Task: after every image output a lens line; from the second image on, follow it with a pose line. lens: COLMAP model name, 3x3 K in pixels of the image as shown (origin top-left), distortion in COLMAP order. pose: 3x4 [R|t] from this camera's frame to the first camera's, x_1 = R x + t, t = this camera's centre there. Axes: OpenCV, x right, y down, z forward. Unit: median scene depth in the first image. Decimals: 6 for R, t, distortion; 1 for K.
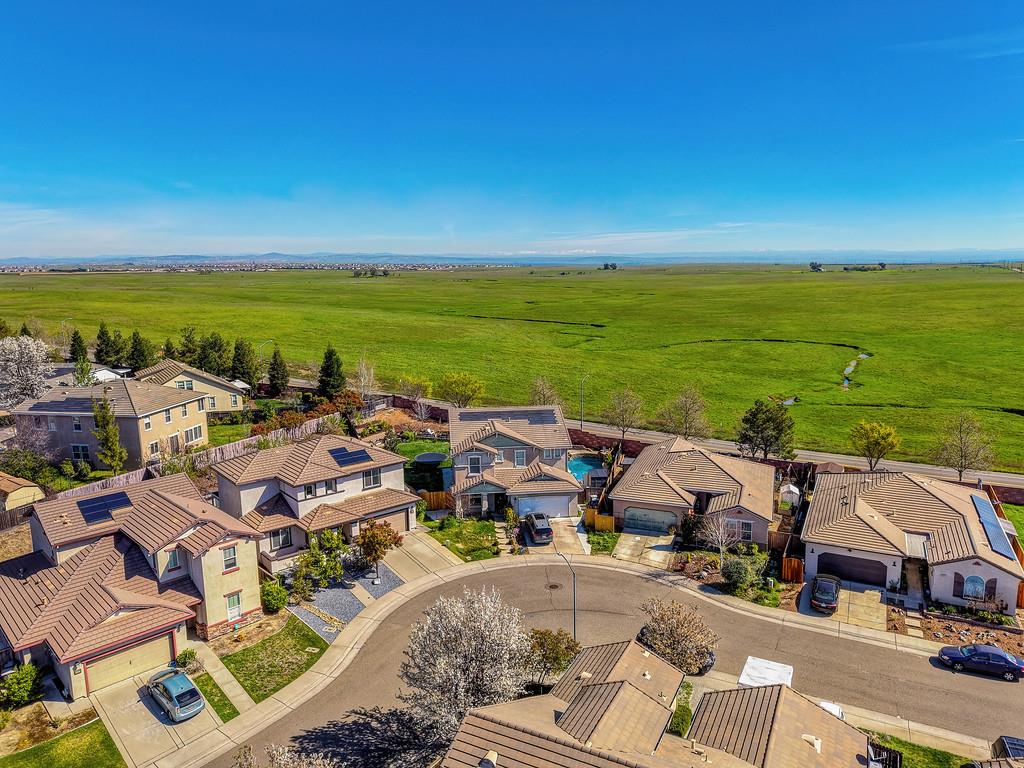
lens RADIAL K [[692.8, 0, 509.9], [0, 692.8, 383.5], [0, 0, 1]] dist [0.164482, -0.267098]
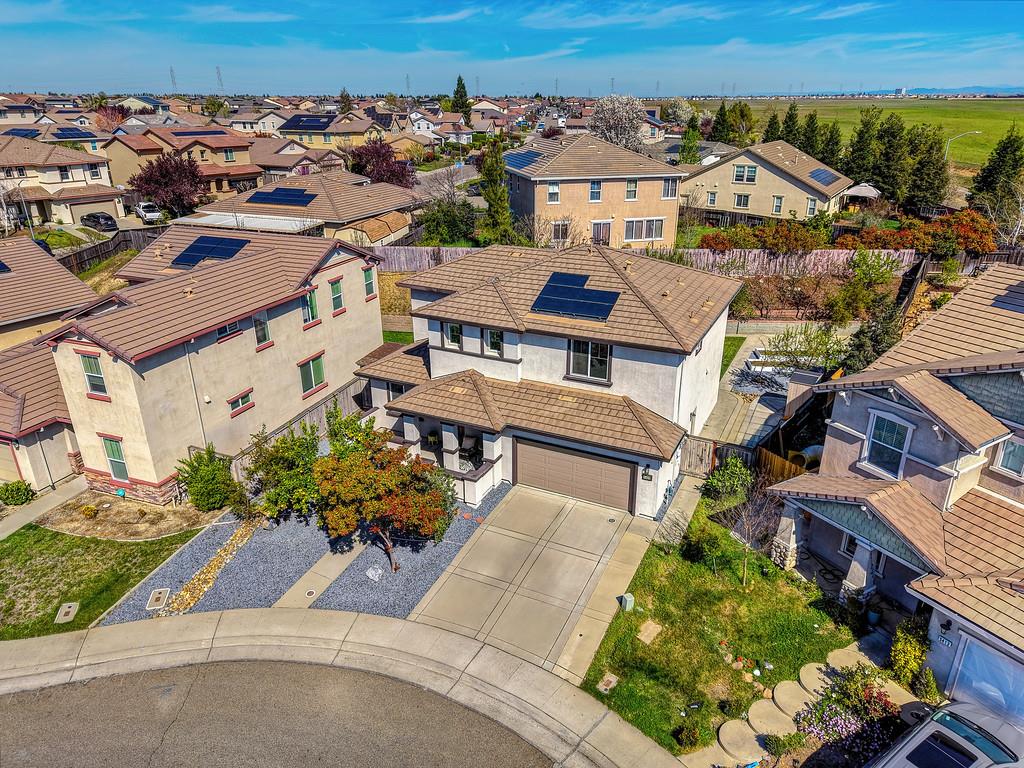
lens RADIAL K [[674.1, 0, 512.0], [0, 674.1, 384.0], [0, 0, 1]] dist [0.026761, -0.003788]
pose [[0.421900, 0.362622, -0.830967, 0.119457], [-0.157685, 0.931912, 0.326613, 0.021744], [0.892825, -0.006767, 0.450354, 0.729771]]
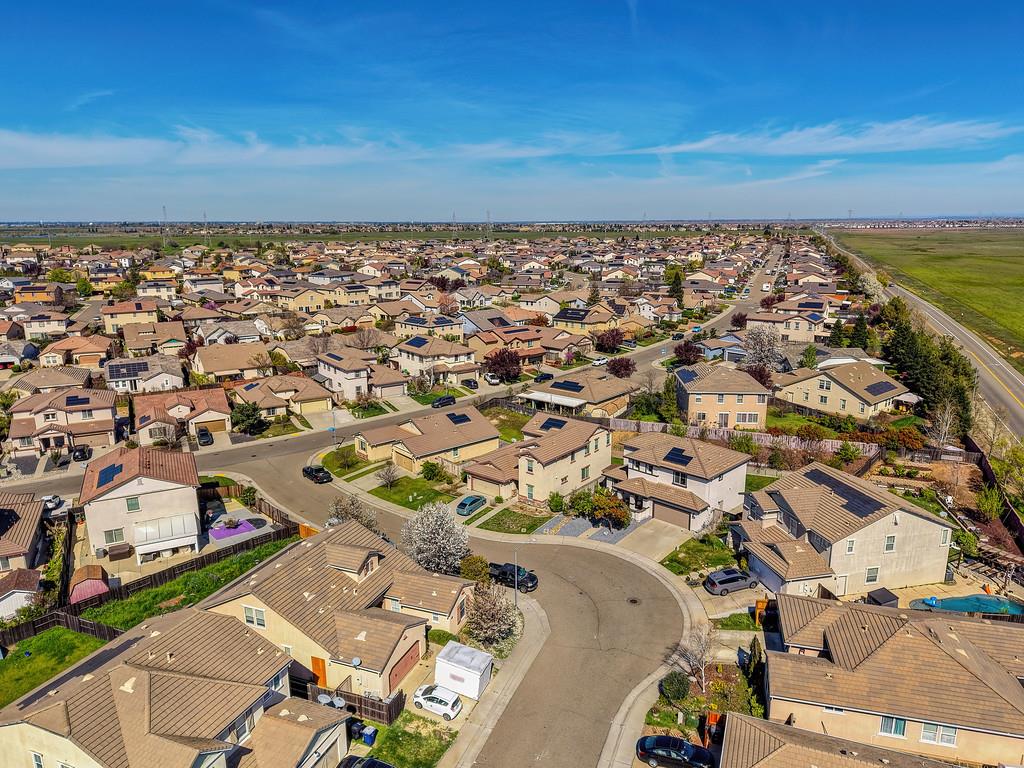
lens RADIAL K [[692.8, 0, 509.9], [0, 692.8, 383.5], [0, 0, 1]] dist [0.164482, -0.267098]
pose [[0.108728, 0.245616, -0.963250, 0.922389], [-0.156139, 0.961187, 0.227466, -0.264547], [0.981733, 0.125670, 0.142858, 0.453784]]
